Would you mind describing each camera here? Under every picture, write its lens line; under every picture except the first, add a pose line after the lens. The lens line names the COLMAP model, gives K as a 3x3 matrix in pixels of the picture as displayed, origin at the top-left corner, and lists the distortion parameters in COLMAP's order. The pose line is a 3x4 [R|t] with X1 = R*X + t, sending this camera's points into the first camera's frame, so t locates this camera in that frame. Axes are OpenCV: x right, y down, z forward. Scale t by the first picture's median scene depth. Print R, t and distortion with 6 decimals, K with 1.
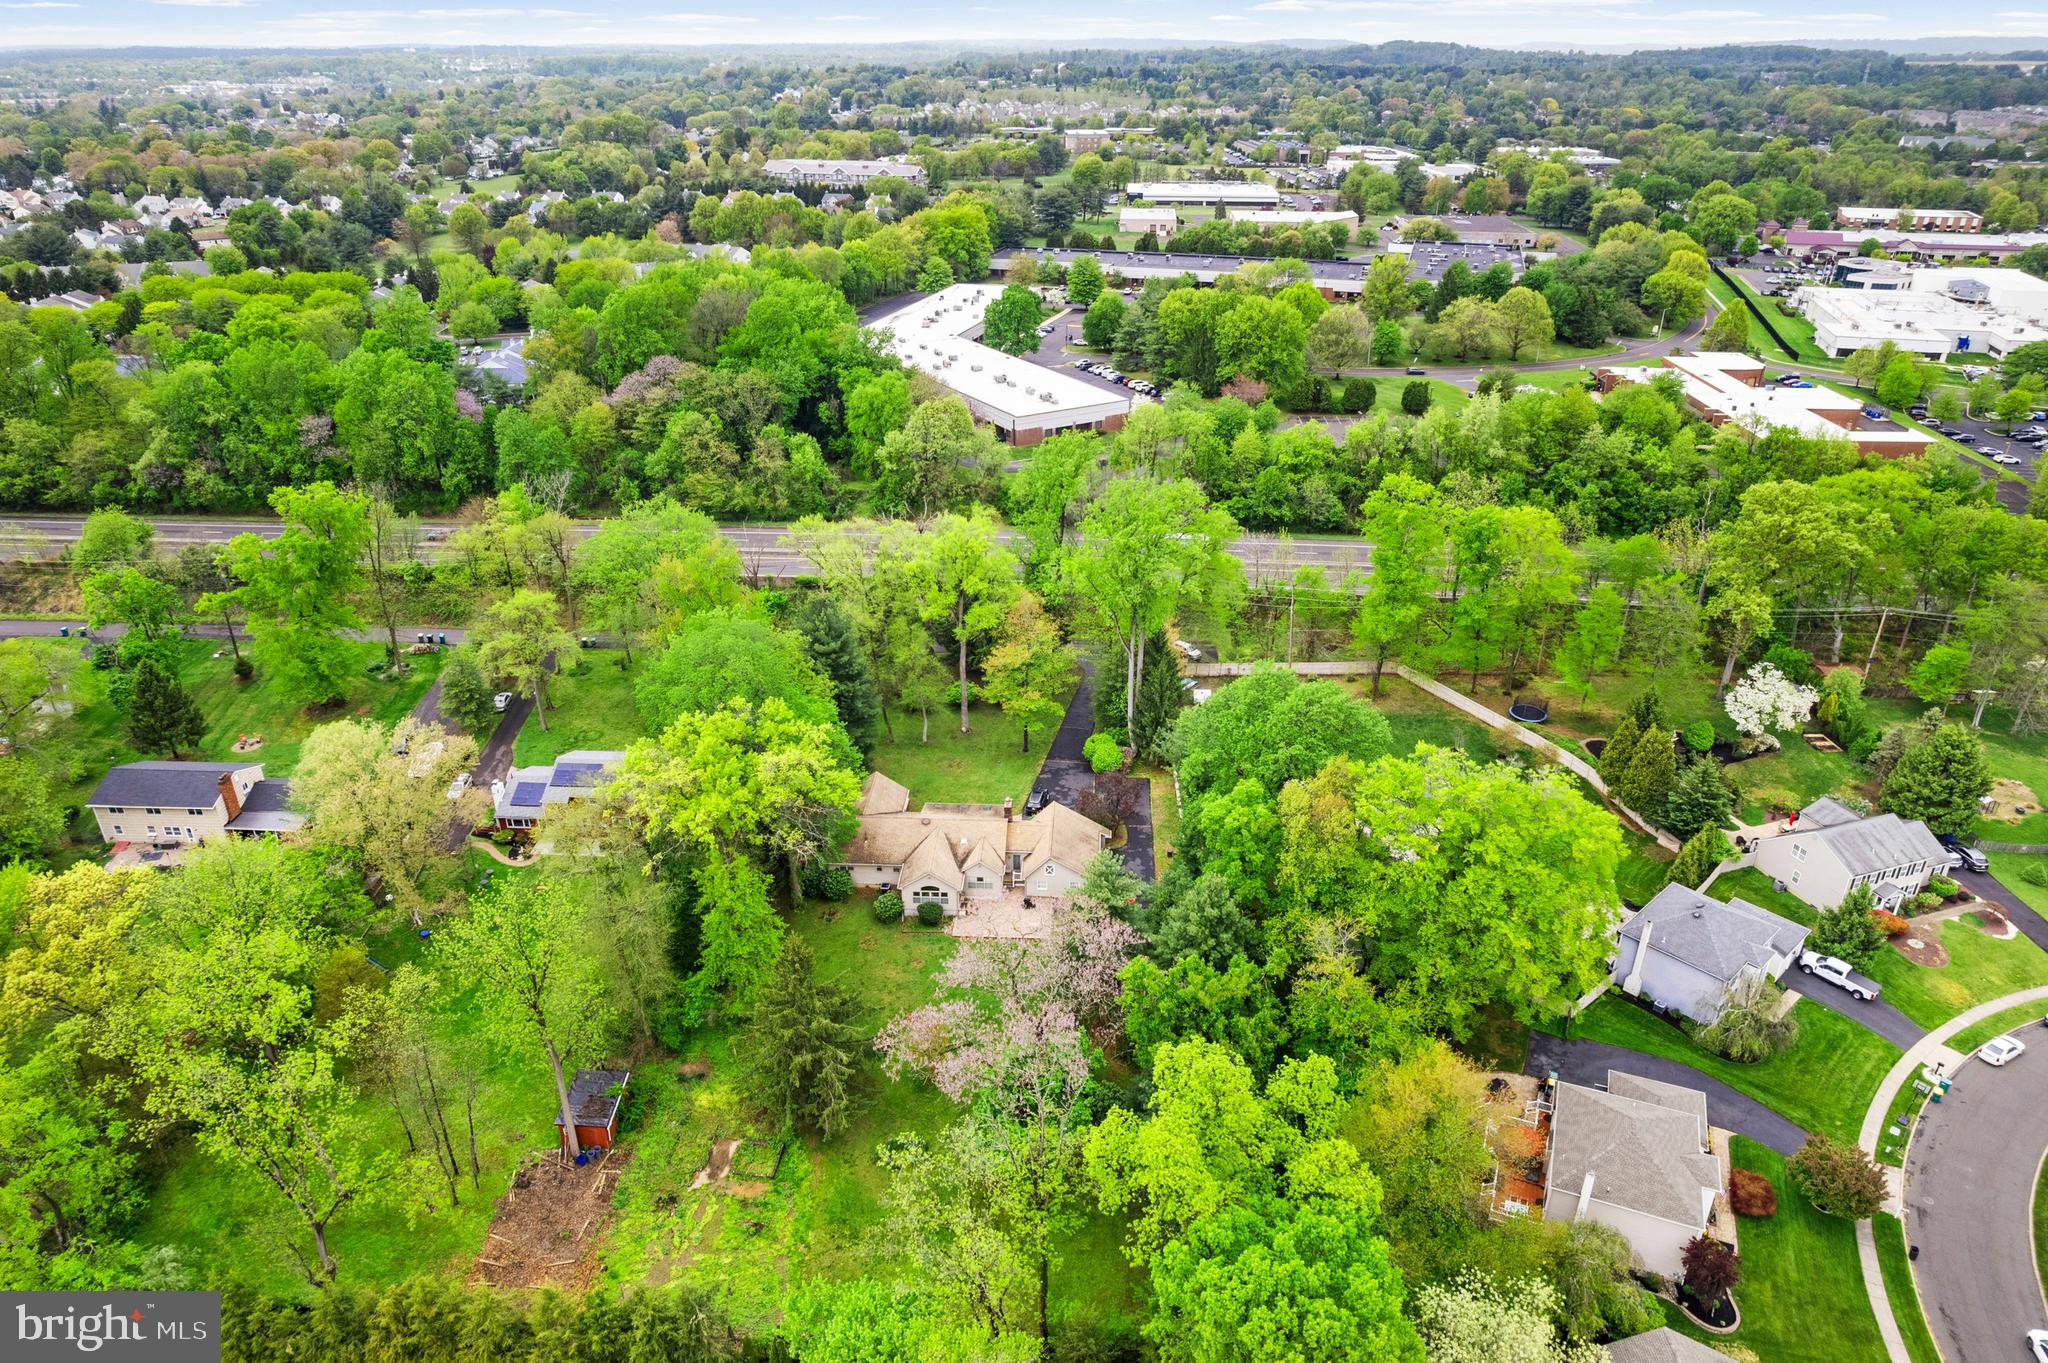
lens RADIAL K [[1279.5, 0, 1035.9], [0, 1279.5, 674.8], [0, 0, 1]] dist [-0.093239, 0.077381]
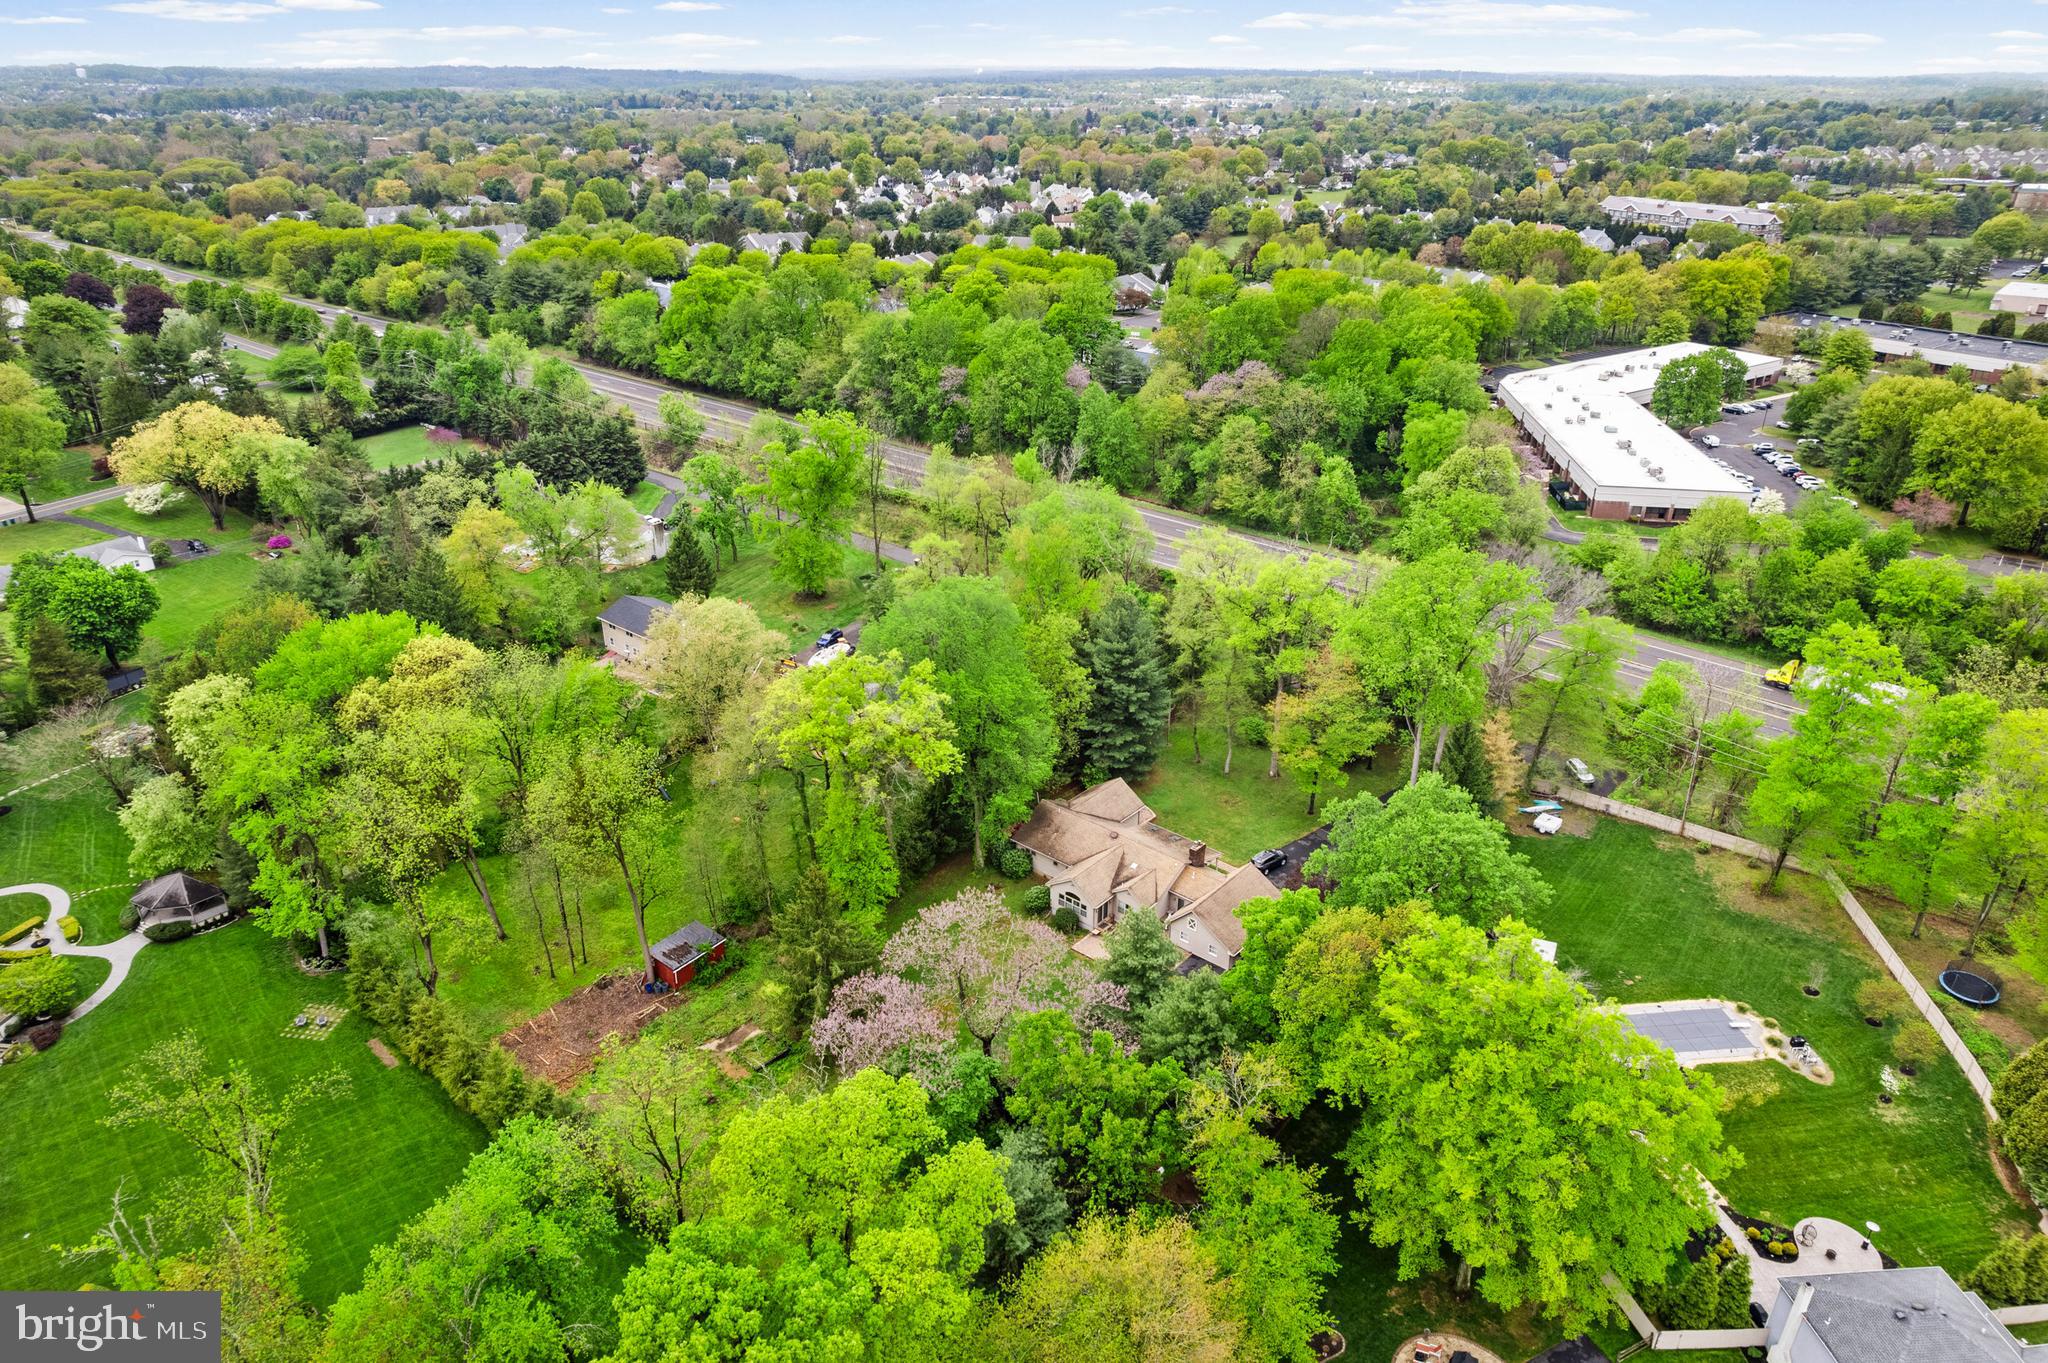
lens RADIAL K [[1279.5, 0, 1035.9], [0, 1279.5, 674.8], [0, 0, 1]] dist [-0.093239, 0.077381]
pose [[0.804651, 0.261957, -0.532837, 0.110457], [-0.270747, 0.960562, 0.063377, -0.015499], [0.528425, 0.093268, 0.843841, 0.037985]]
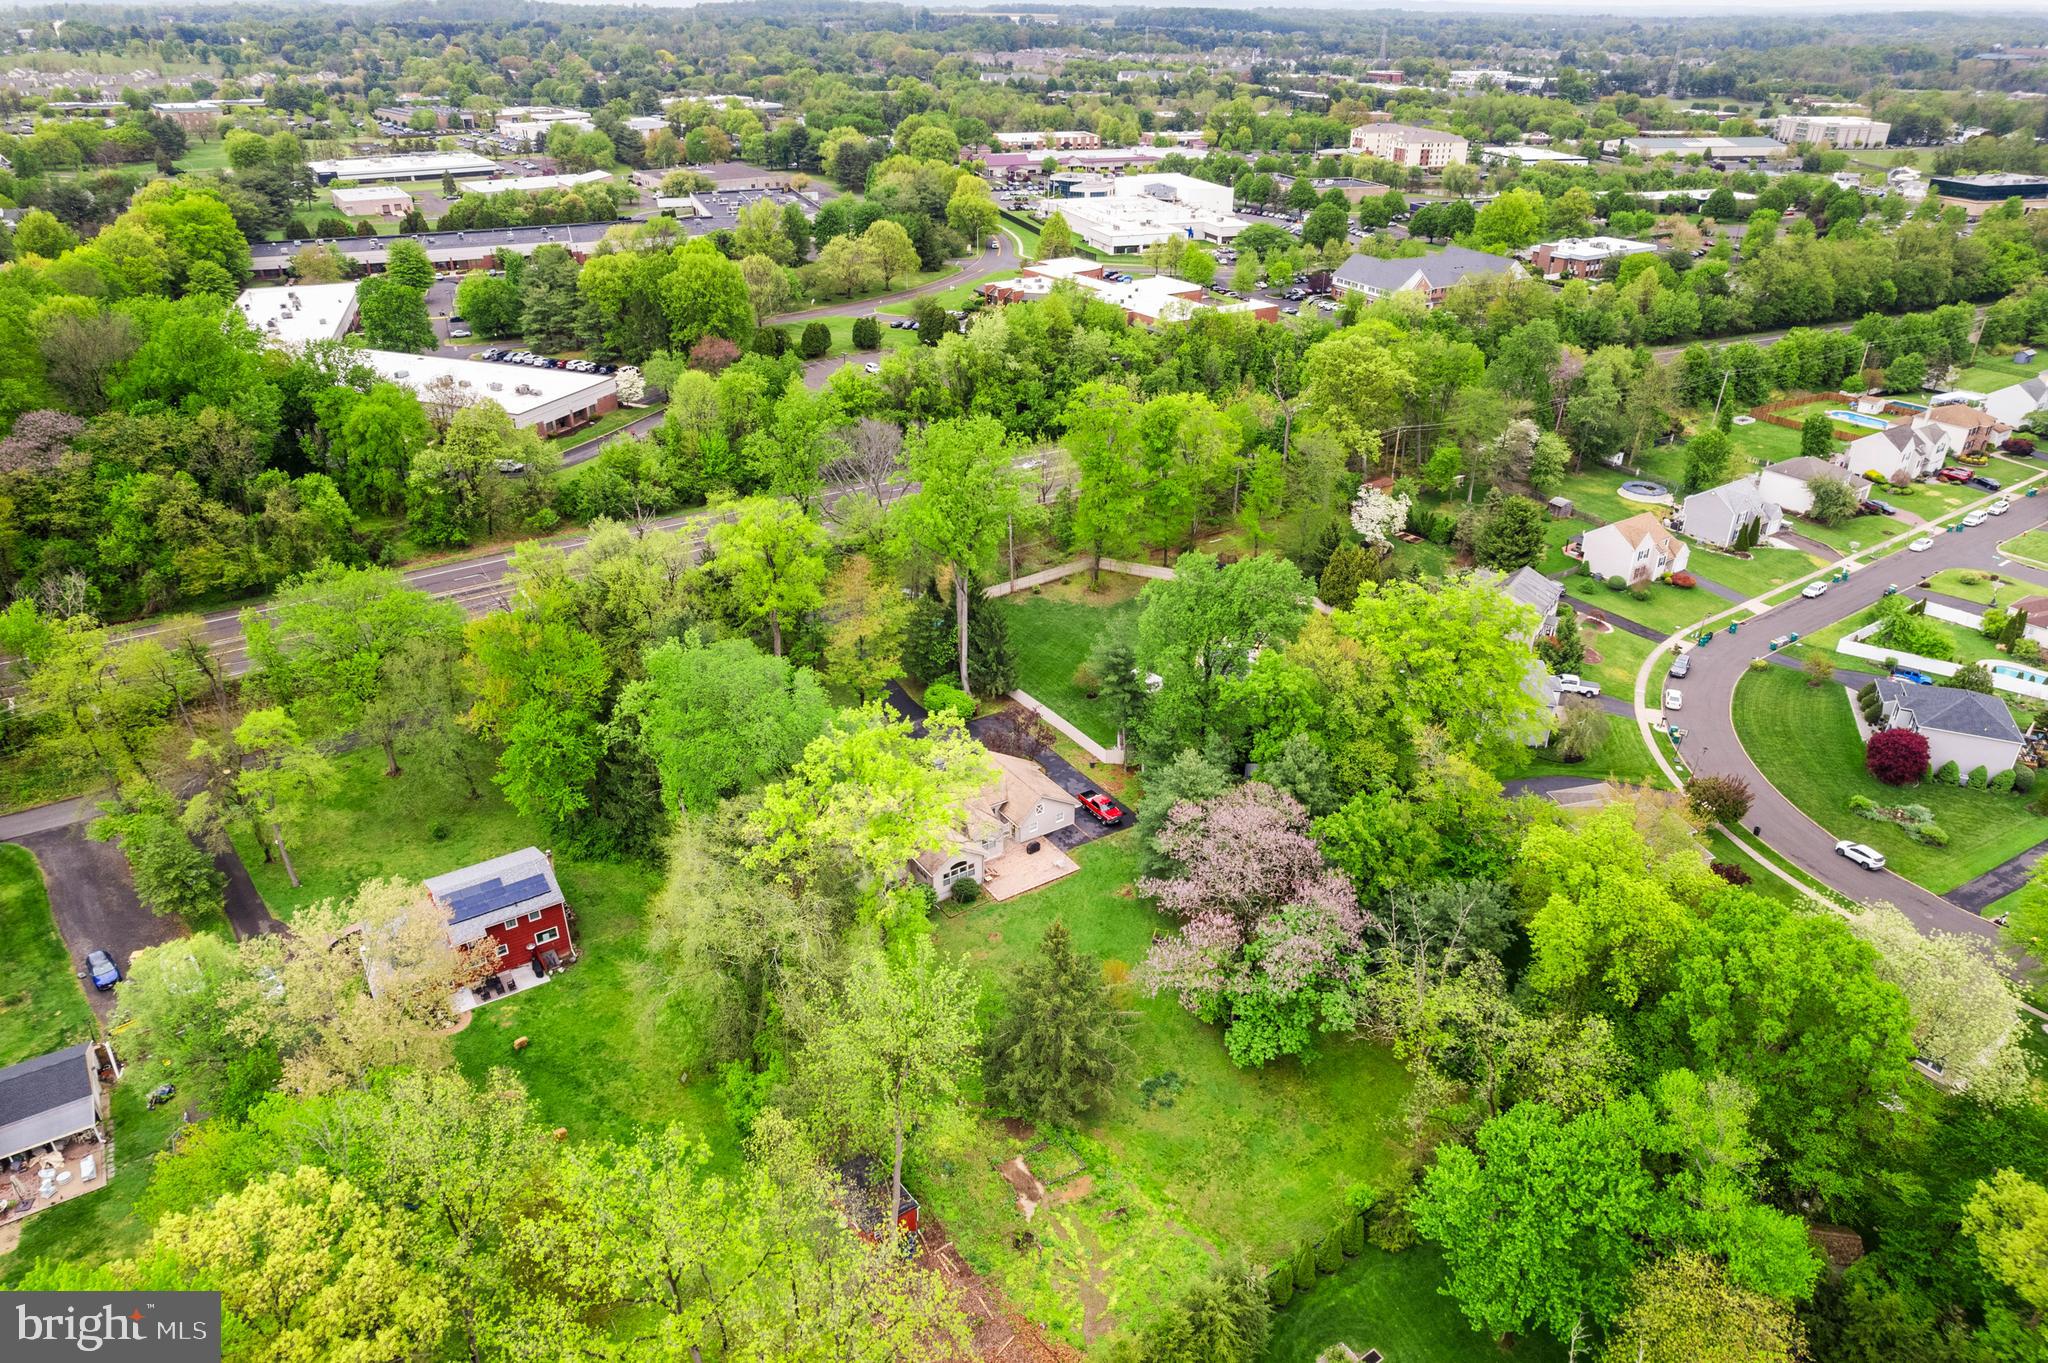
lens RADIAL K [[1279.5, 0, 1035.9], [0, 1279.5, 674.8], [0, 0, 1]] dist [-0.093239, 0.077381]
pose [[0.809984, -0.272337, 0.519383, -0.145484], [0.256678, 0.960932, 0.103570, -0.016121], [-0.527298, 0.049425, 0.848242, 0.042572]]
